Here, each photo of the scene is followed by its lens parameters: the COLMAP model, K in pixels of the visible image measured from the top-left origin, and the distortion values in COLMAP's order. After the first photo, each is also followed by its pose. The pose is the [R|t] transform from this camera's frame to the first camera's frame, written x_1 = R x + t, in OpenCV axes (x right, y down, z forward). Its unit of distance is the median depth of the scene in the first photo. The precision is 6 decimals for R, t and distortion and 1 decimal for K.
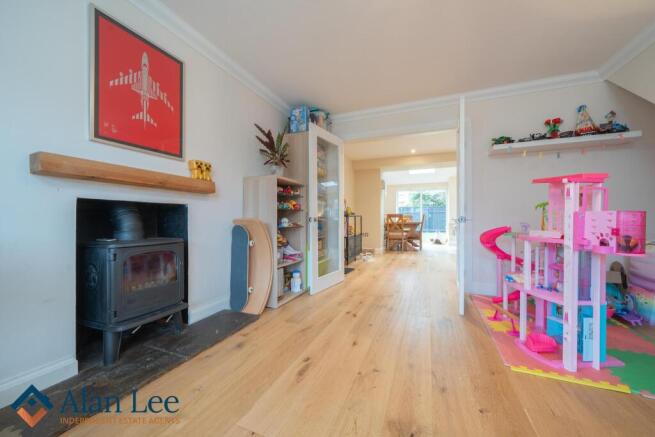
lens RADIAL K [[247.3, 0, 327.5], [0, 247.3, 218.5], [0, 0, 1]] dist [-0.000223, -0.000033]
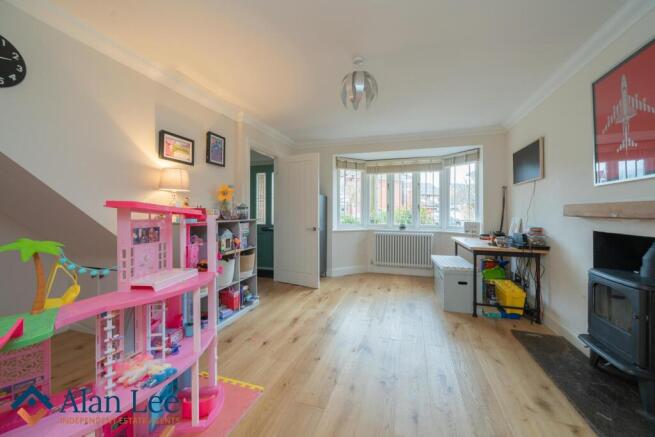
lens RADIAL K [[247.3, 0, 327.5], [0, 247.3, 218.5], [0, 0, 1]] dist [-0.000223, -0.000033]
pose [[-0.997670, -0.004108, -0.068094, 0.453994], [-0.004255, 0.999989, 0.002009, -0.122066], [0.068085, 0.002294, -0.997677, 1.855464]]
